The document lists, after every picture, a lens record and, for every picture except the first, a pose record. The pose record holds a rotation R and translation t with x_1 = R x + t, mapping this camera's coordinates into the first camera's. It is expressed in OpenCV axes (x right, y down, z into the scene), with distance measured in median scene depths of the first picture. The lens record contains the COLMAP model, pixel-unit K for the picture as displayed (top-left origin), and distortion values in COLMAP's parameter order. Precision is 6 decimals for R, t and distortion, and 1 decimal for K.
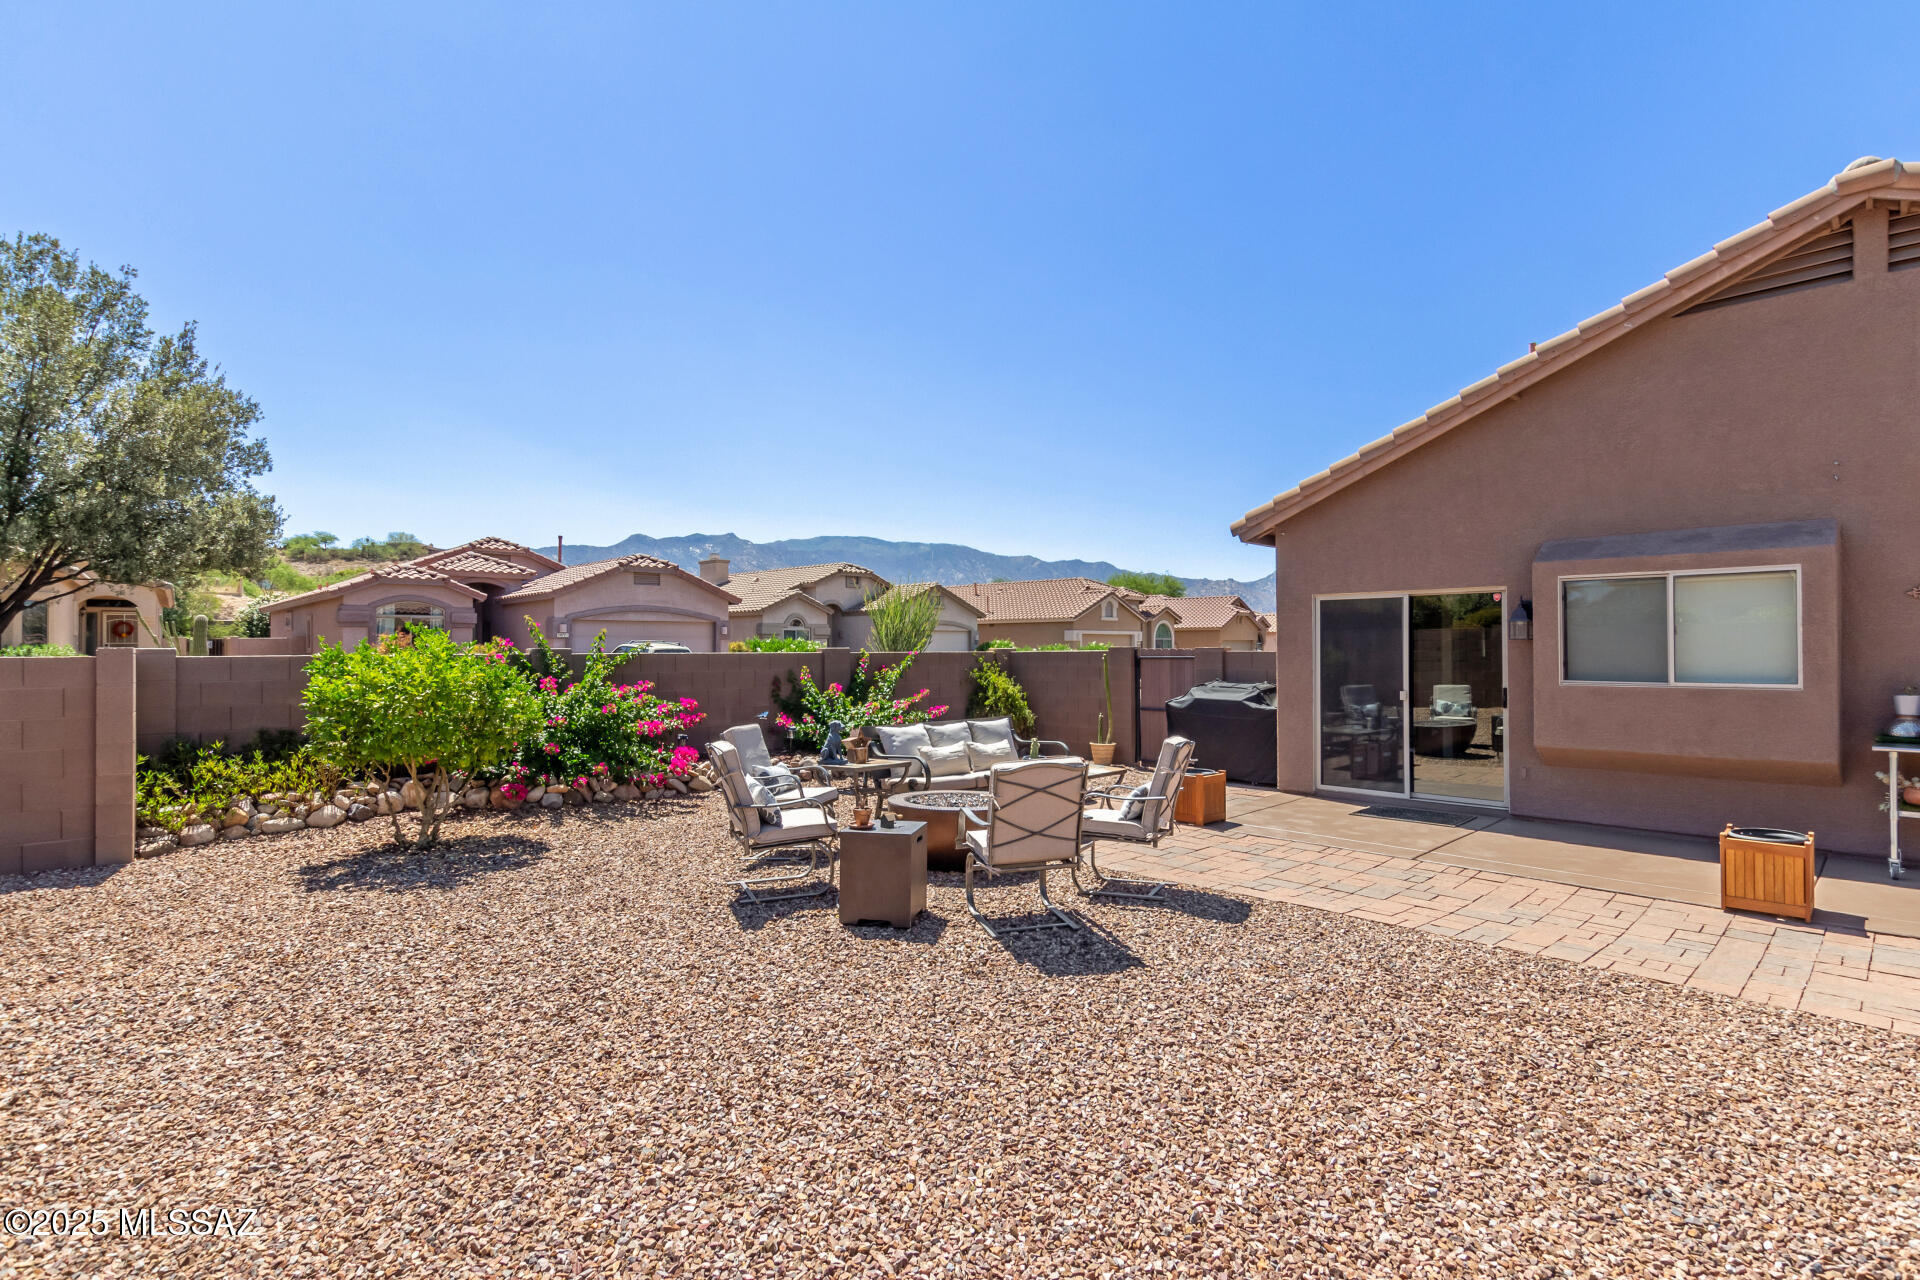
lens RADIAL K [[950.4, 0, 963.3], [0, 950.4, 641.6], [0, 0, 1]] dist [0.022265, -0.007176]
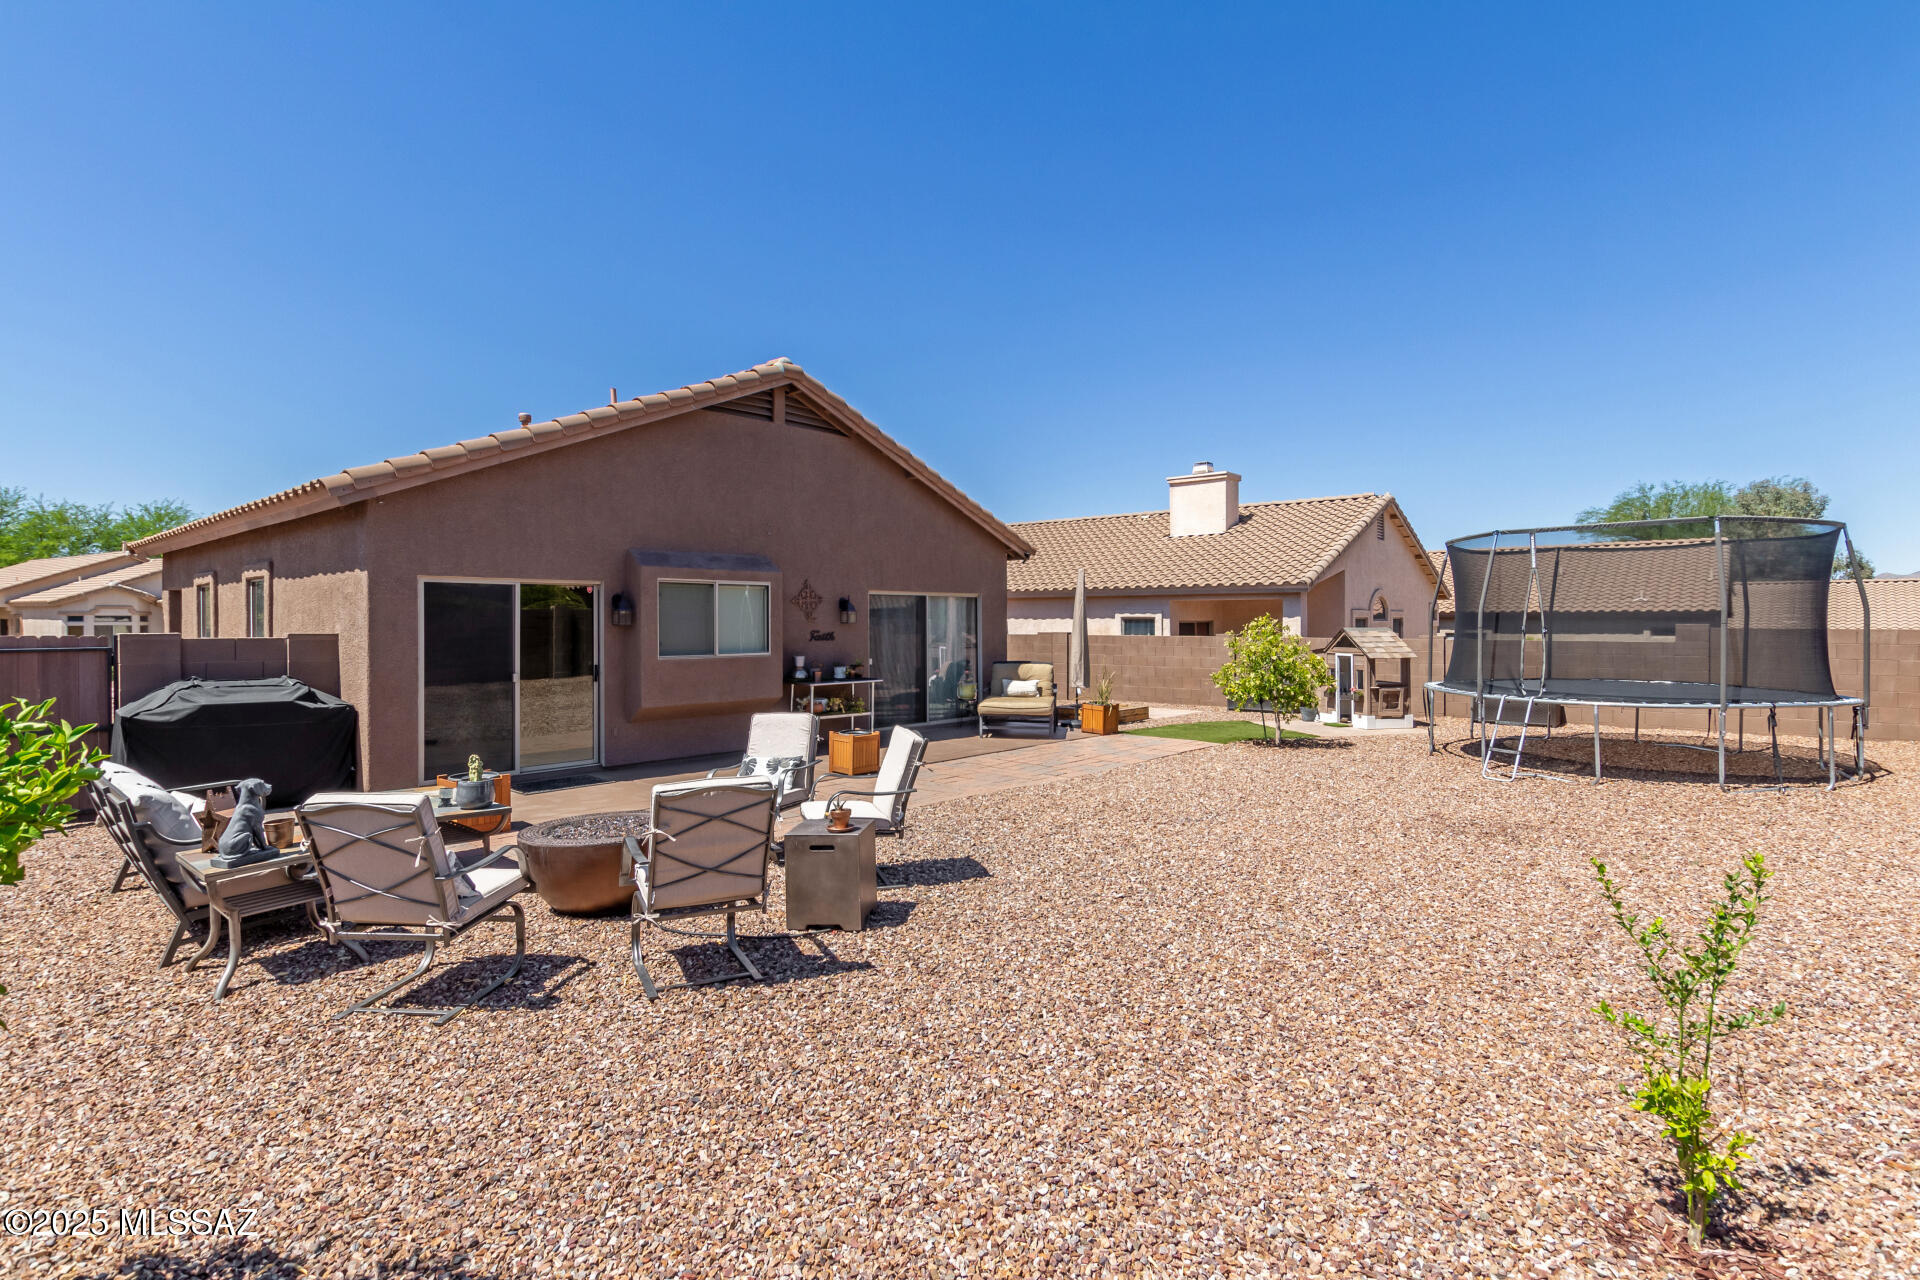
lens RADIAL K [[950.4, 0, 956.4], [0, 950.4, 622.4], [0, 0, 1]] dist [0.022265, -0.007176]
pose [[-0.064670, 0.011605, 0.997839, -0.834086], [0.002868, 0.999930, -0.011443, 0.011544], [-0.997903, 0.002122, -0.064699, 0.775249]]
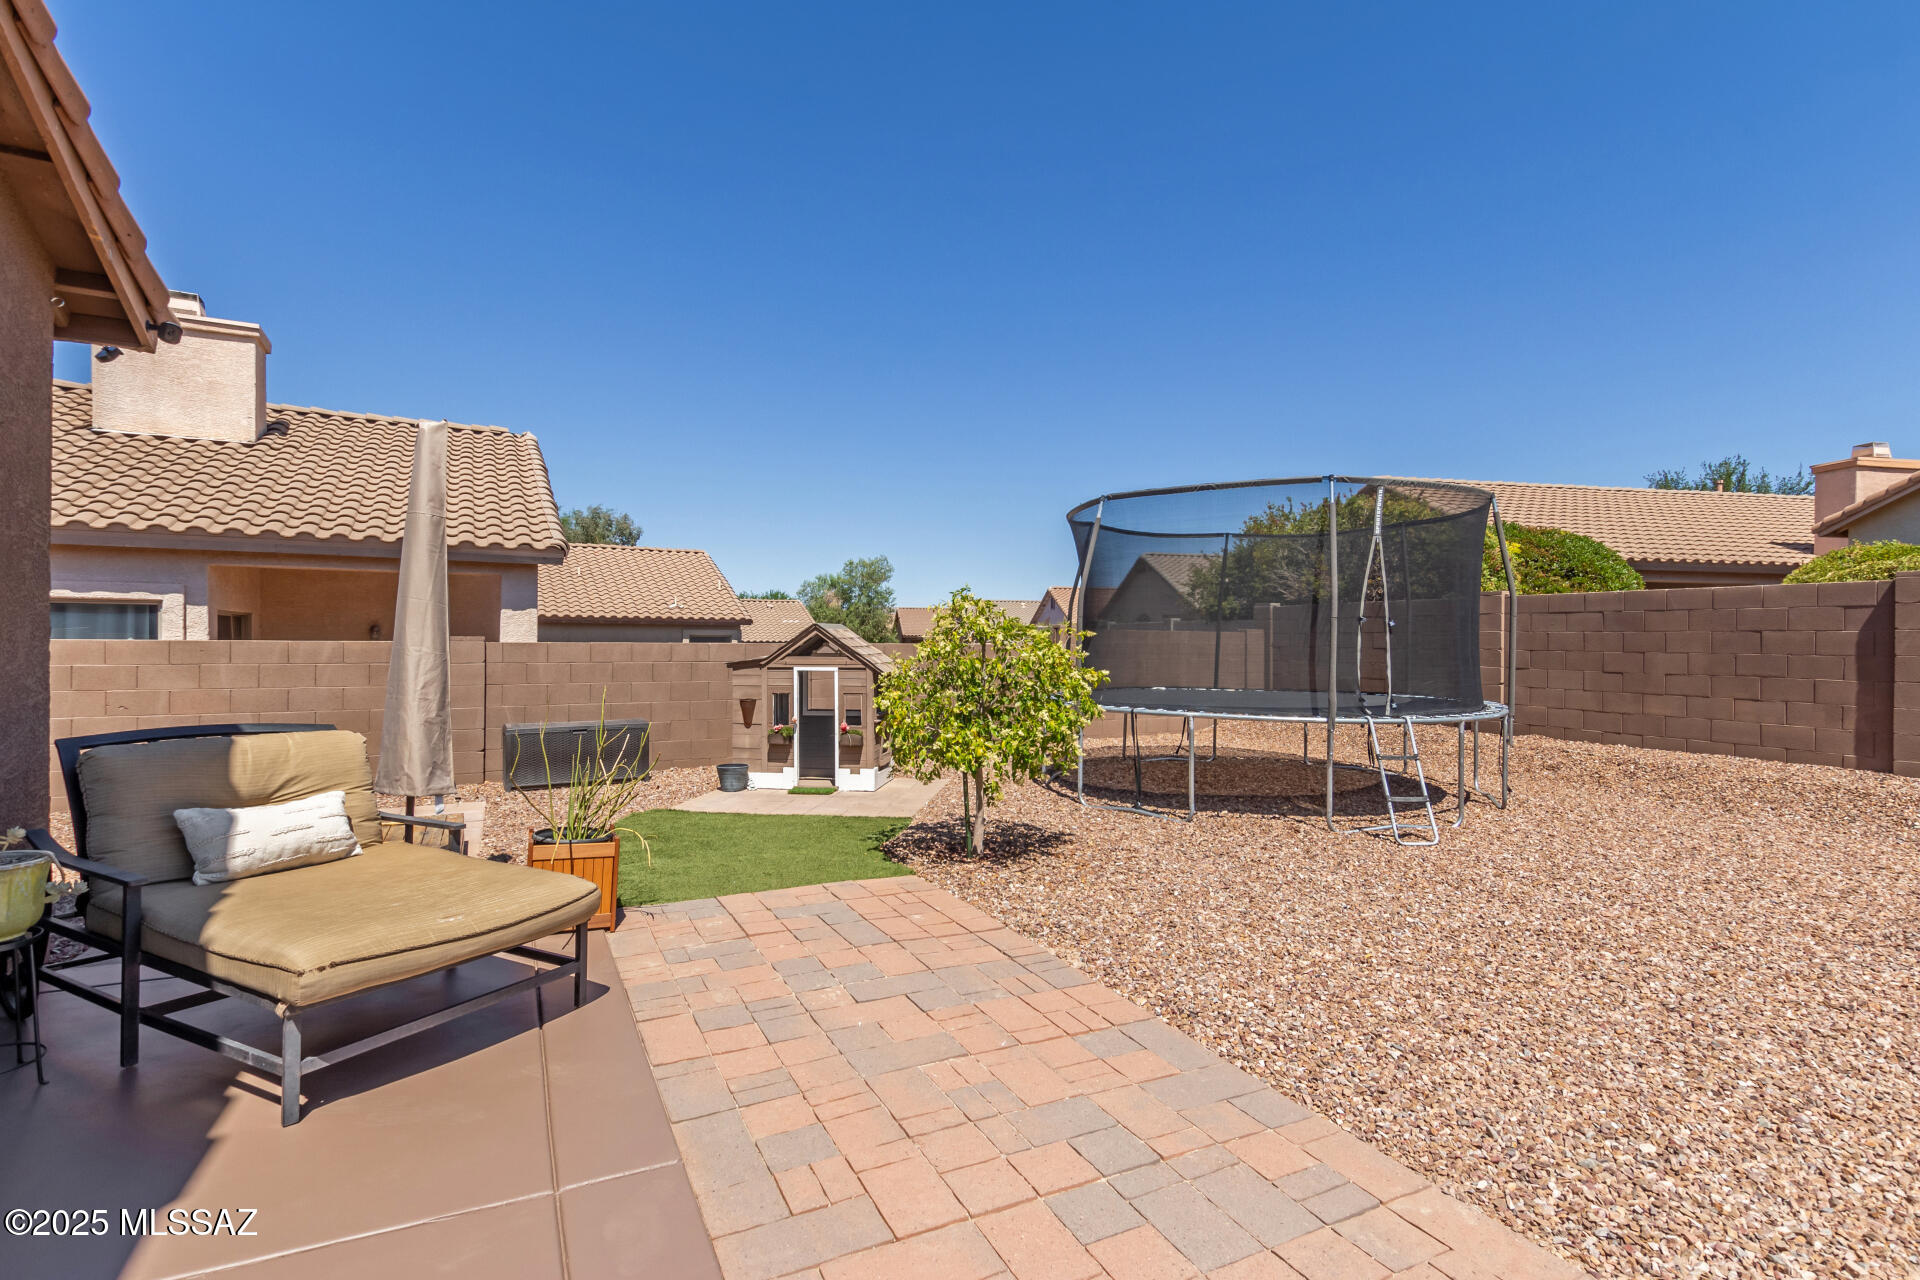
lens RADIAL K [[950.4, 0, 951.3], [0, 950.4, 634.1], [0, 0, 1]] dist [0.022265, -0.007176]
pose [[-0.952986, 0.009088, 0.302879, 0.702588], [0.007036, 0.999944, -0.007866, 0.027705], [-0.302934, -0.005365, -0.952996, 0.893168]]
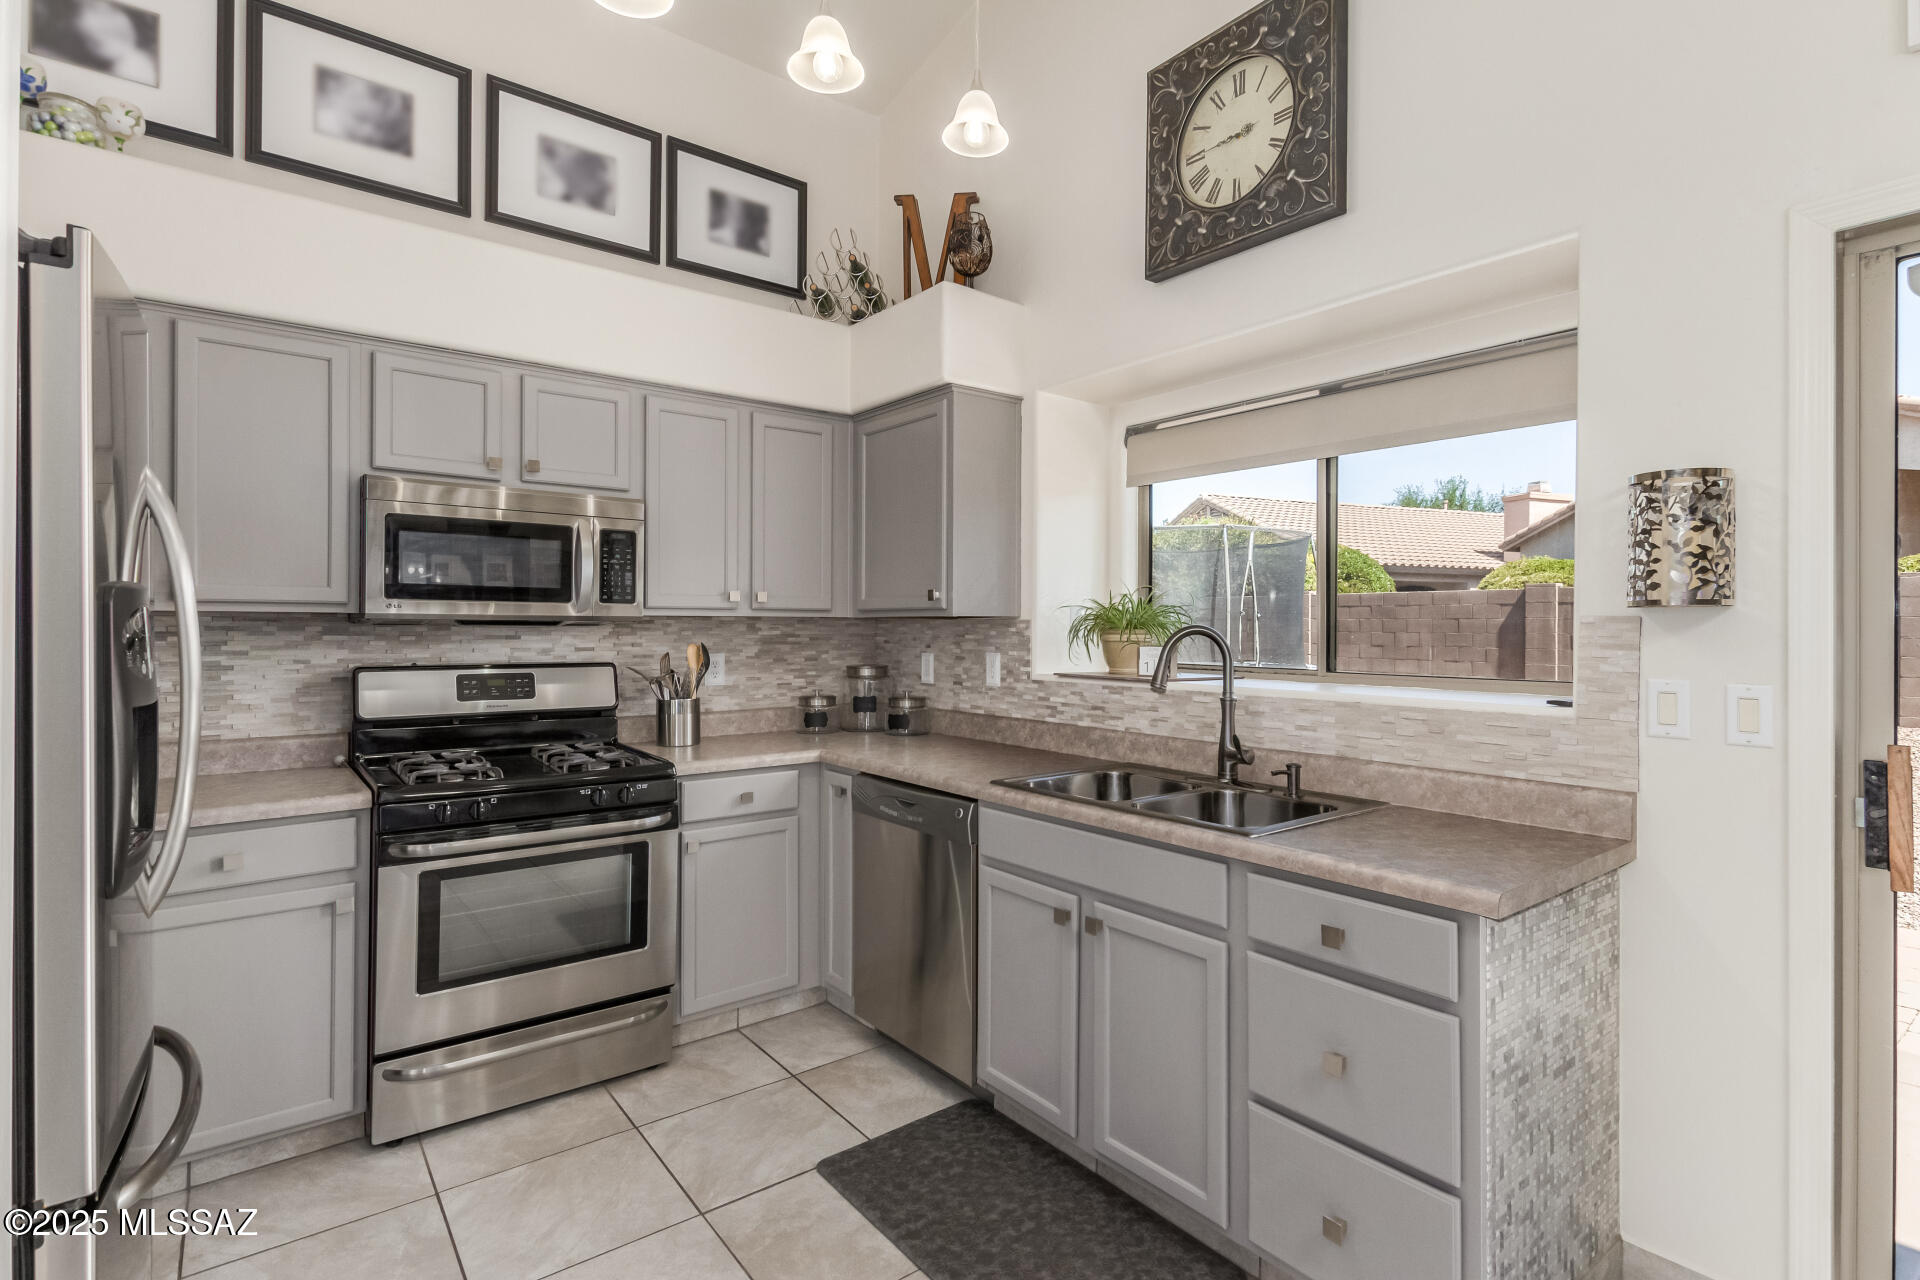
lens RADIAL K [[950.4, 0, 962.9], [0, 950.4, 632.1], [0, 0, 1]] dist [0.022265, -0.007176]
pose [[-0.994377, 0.008785, 0.105531, 0.897368], [0.009613, 0.999927, 0.007336, 0.025139], [-0.105459, 0.008309, -0.994389, 1.475195]]
